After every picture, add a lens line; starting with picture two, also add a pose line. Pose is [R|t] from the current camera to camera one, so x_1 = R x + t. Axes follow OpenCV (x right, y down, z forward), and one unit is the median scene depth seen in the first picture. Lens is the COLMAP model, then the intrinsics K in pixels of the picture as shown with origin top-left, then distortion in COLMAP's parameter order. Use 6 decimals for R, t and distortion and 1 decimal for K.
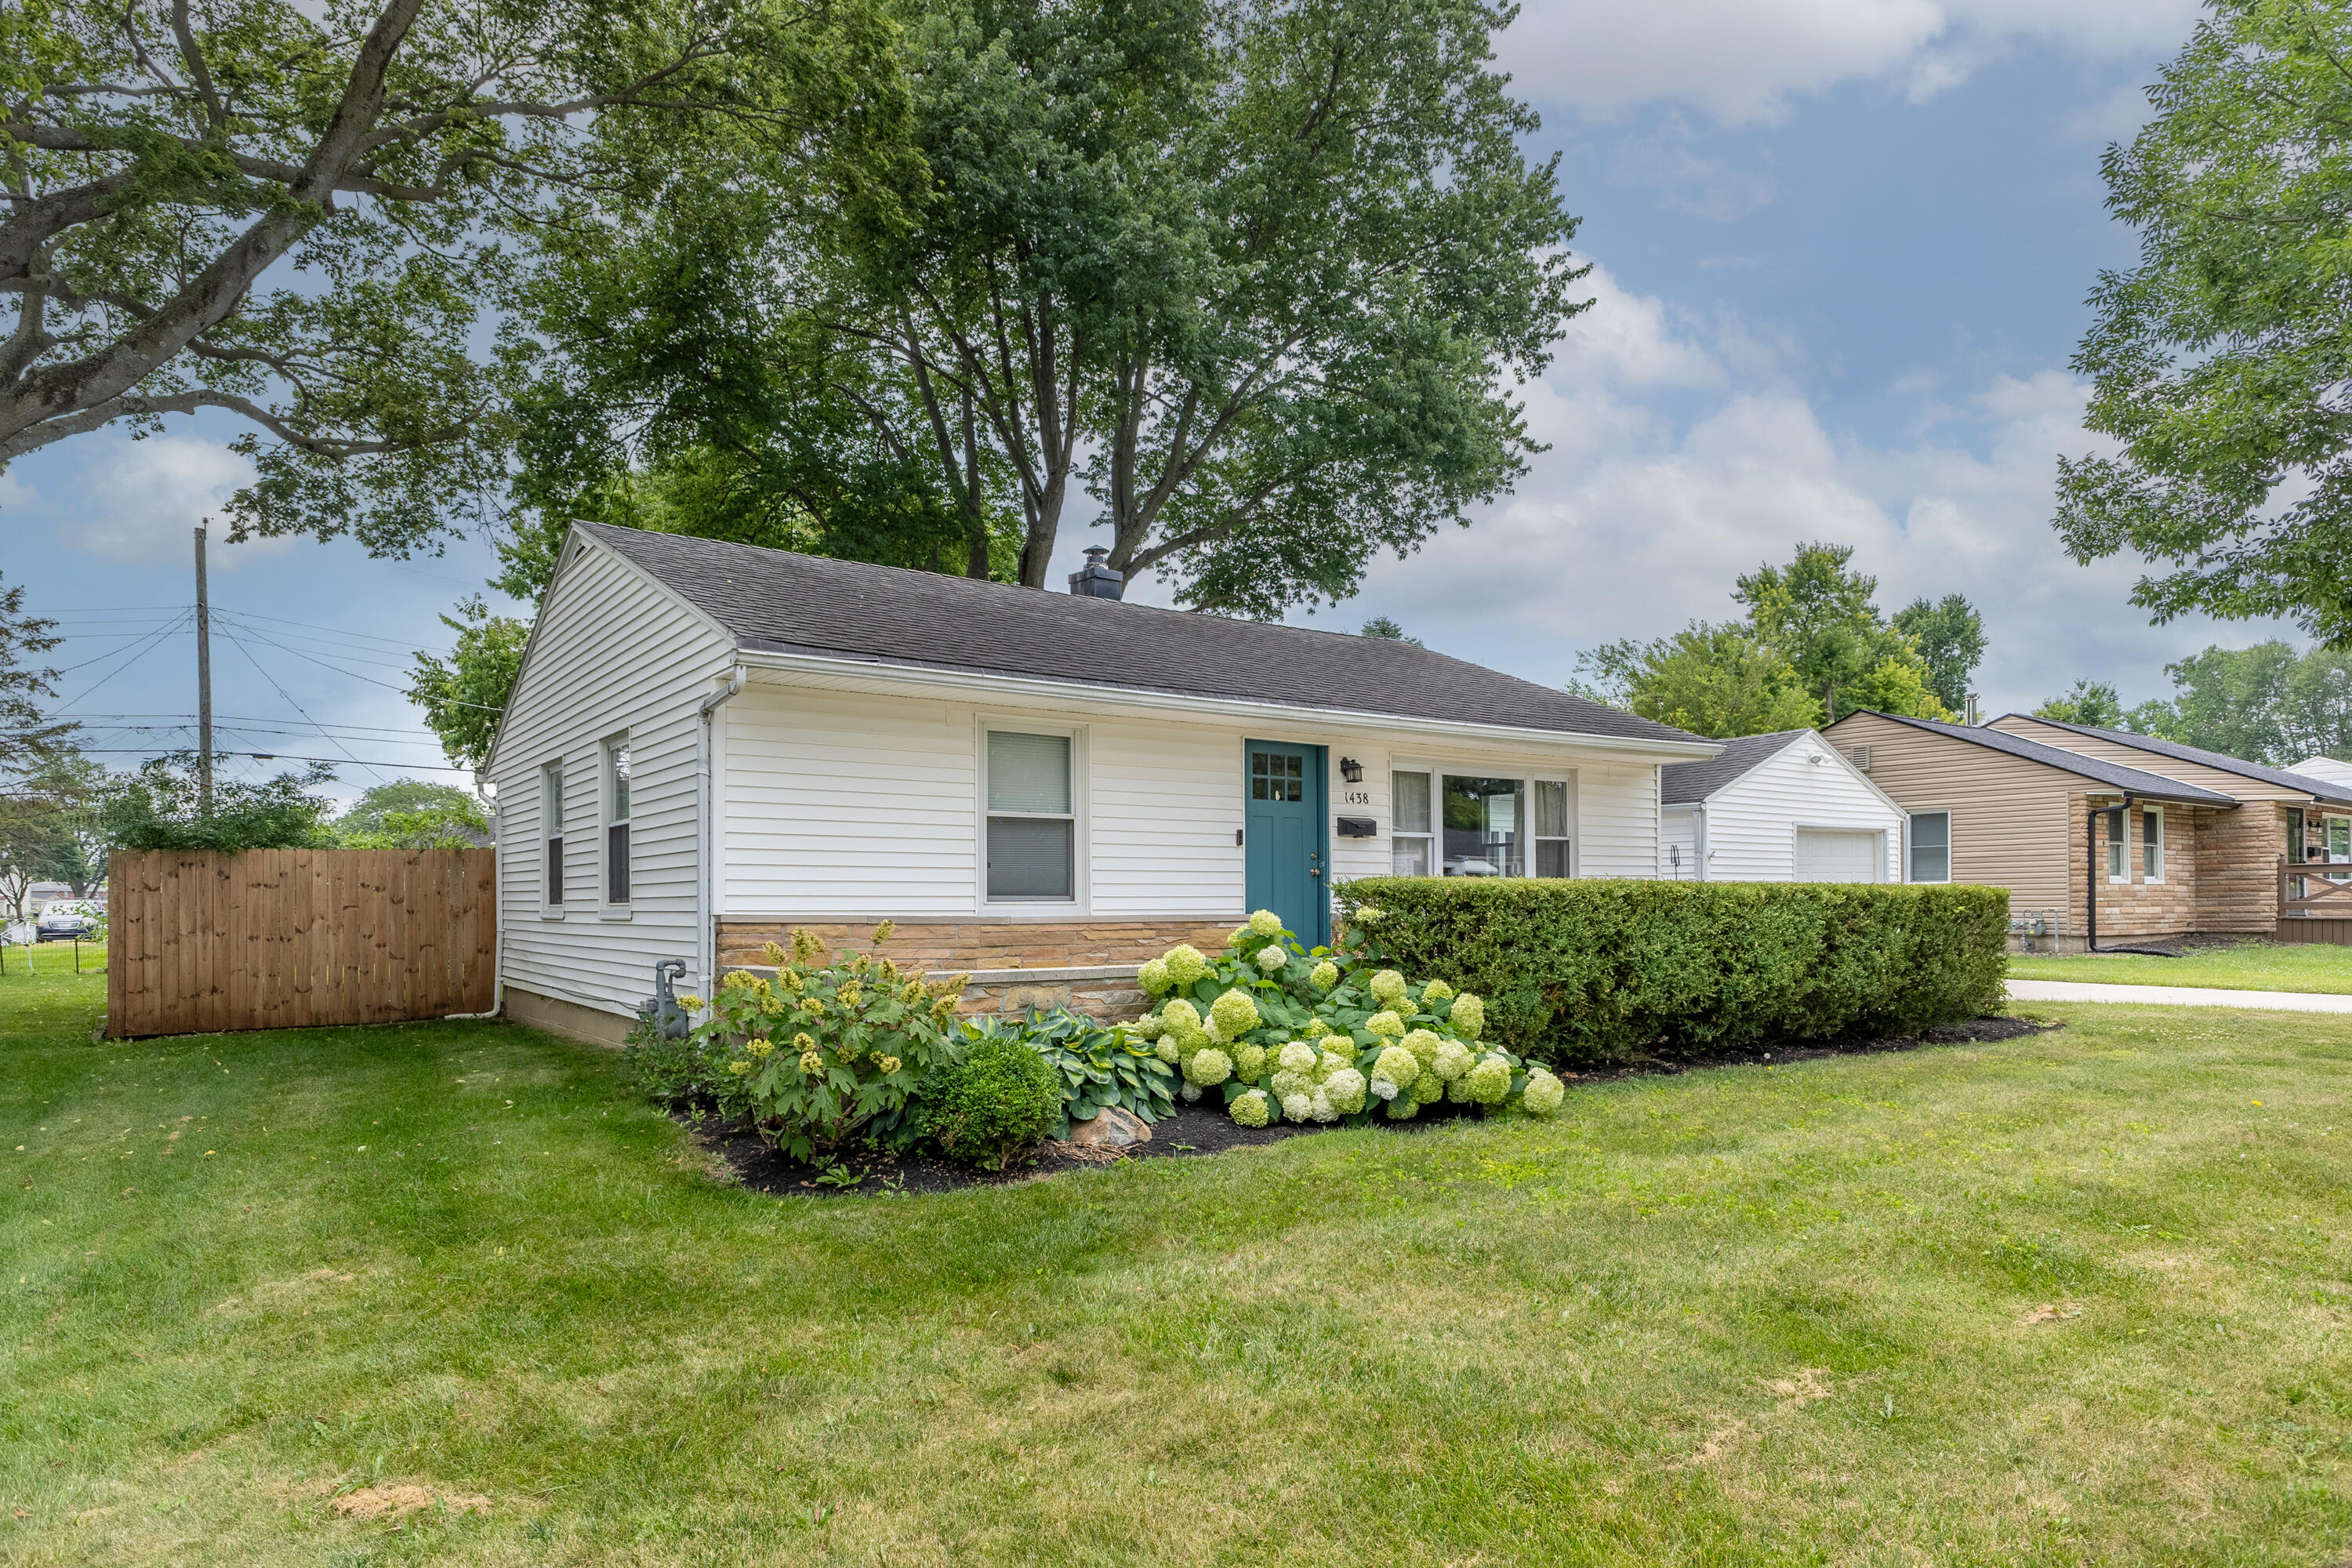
lens RADIAL K [[1414.2, 0, 1161.3], [0, 1414.2, 788.5], [0, 0, 1]] dist [-0.009964, 0.006482]
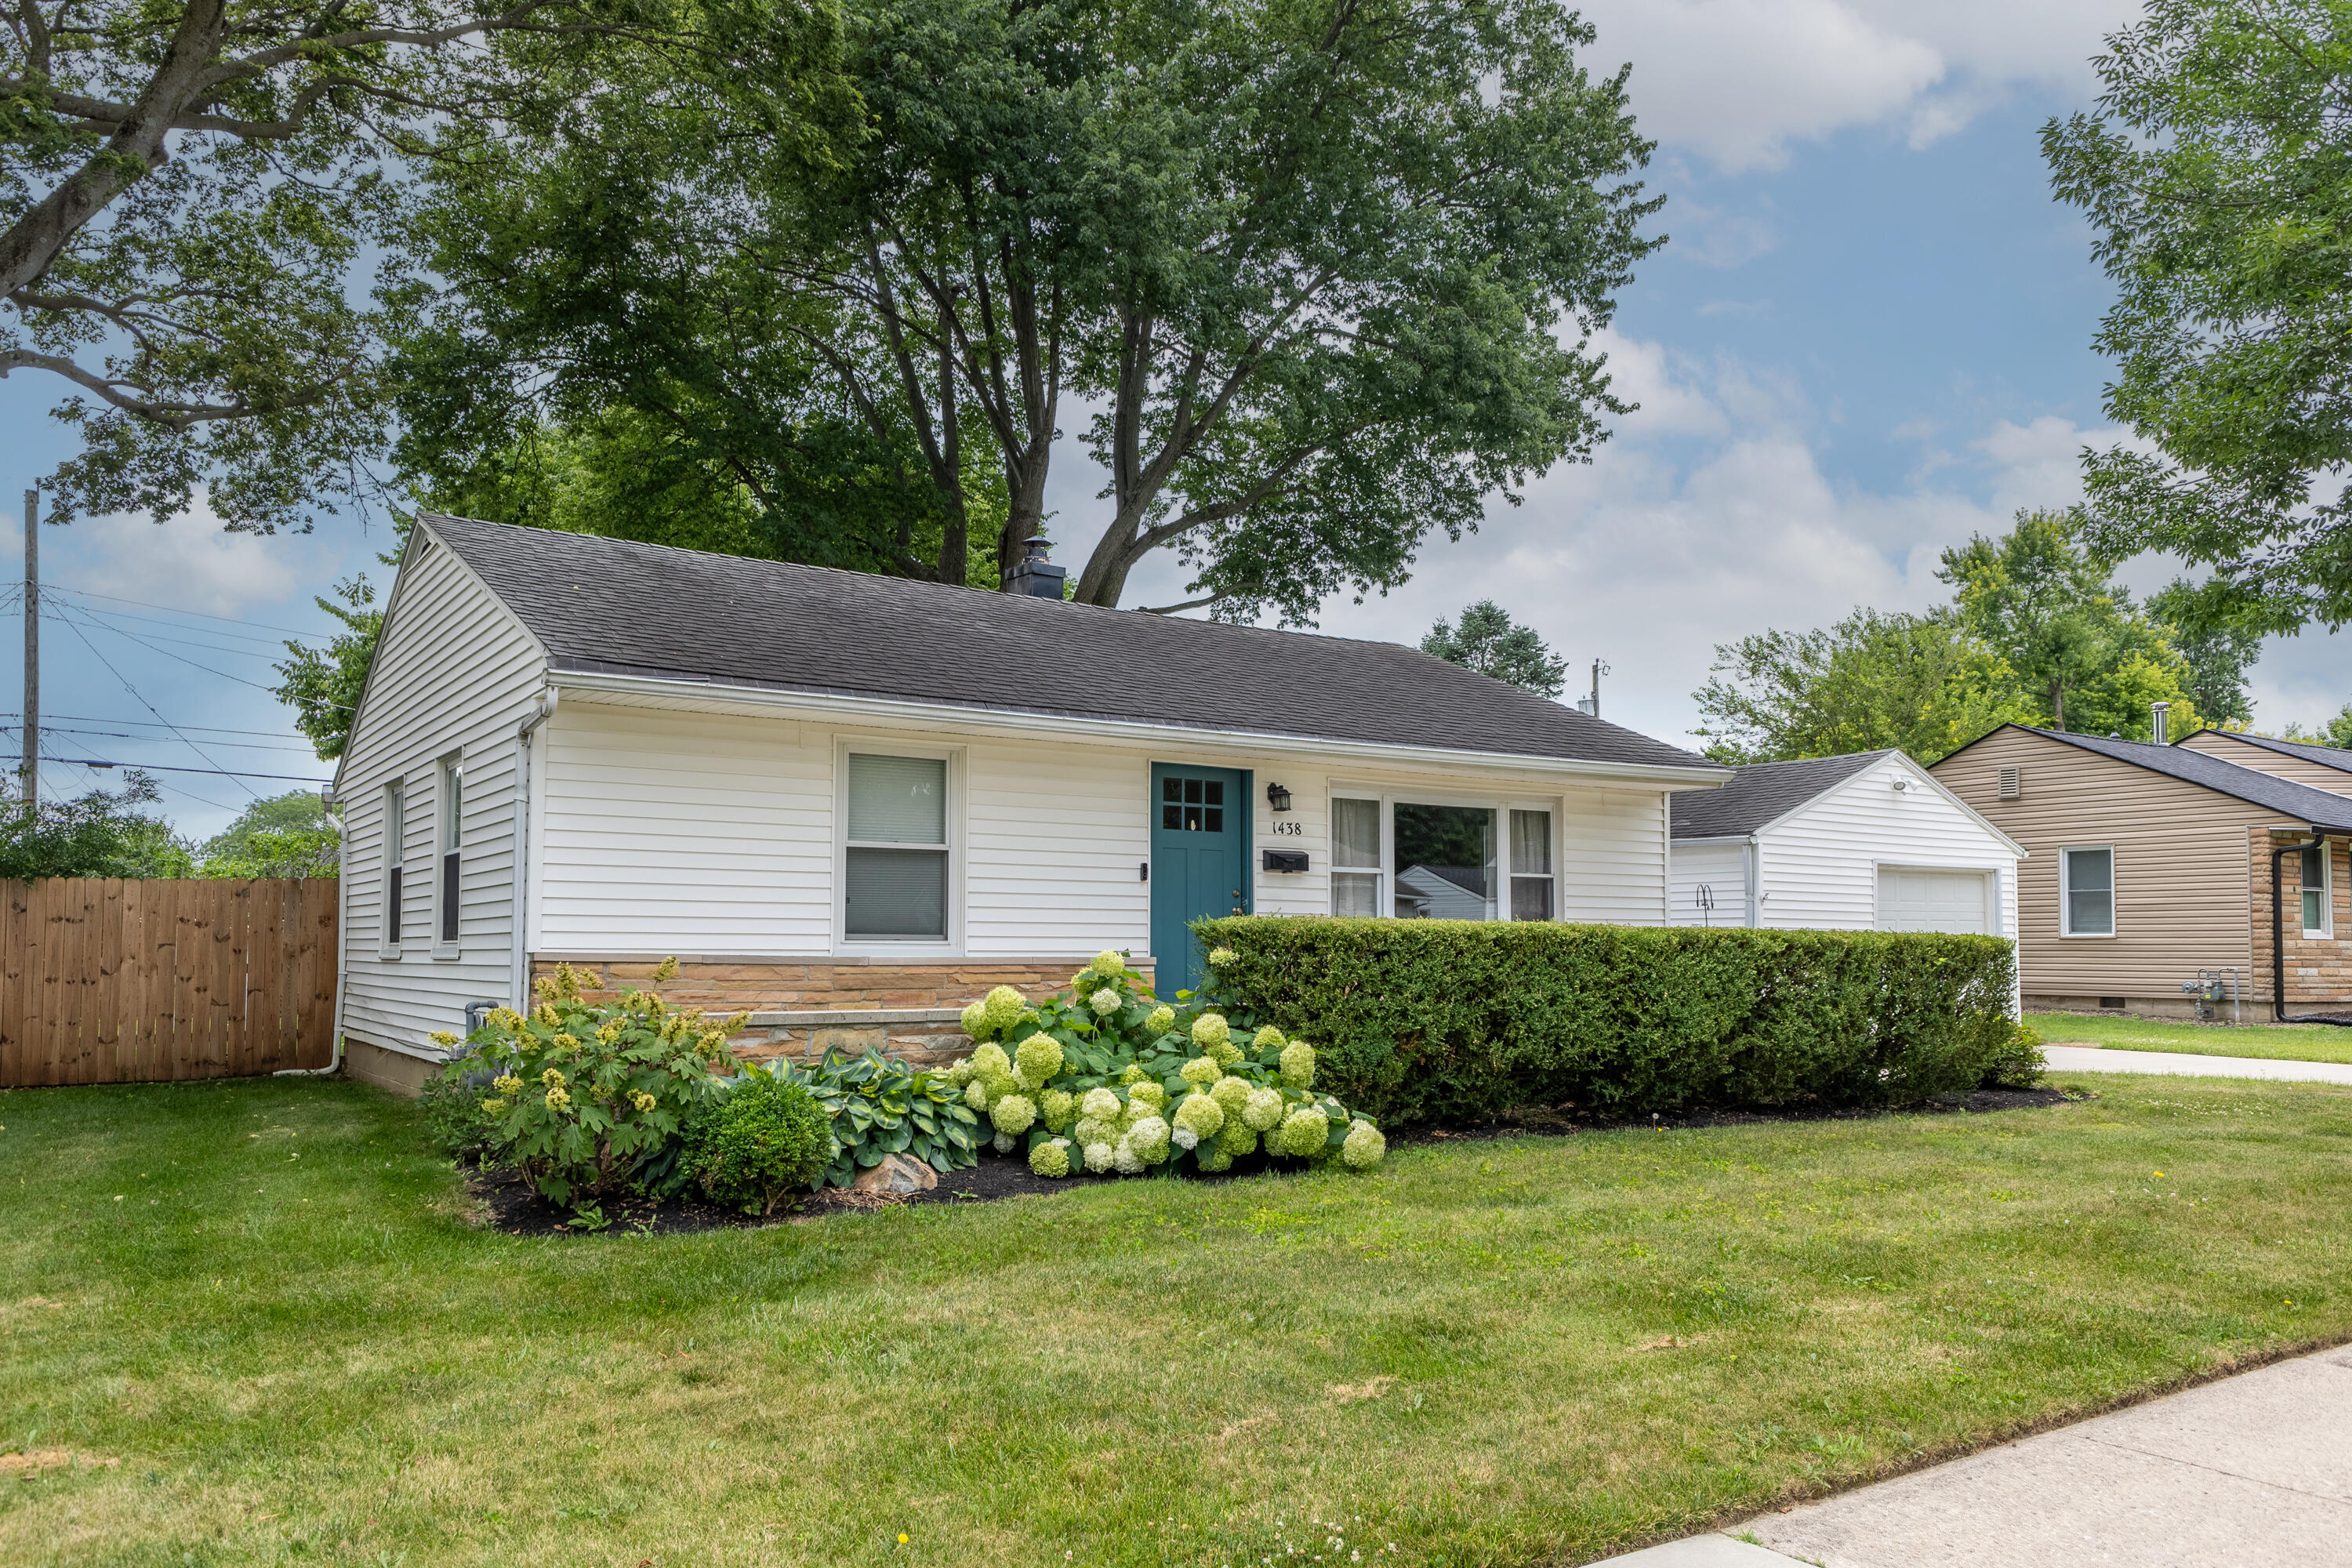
lens RADIAL K [[1760.4, 0, 1202.0], [0, 1760.4, 741.0], [0, 0, 1]] dist [0.060675, -0.043723]
pose [[0.999710, 0.006540, -0.023193, 0.103749], [-0.007414, 0.999257, -0.037820, -0.005688], [0.022929, 0.037980, 0.999015, -0.108483]]
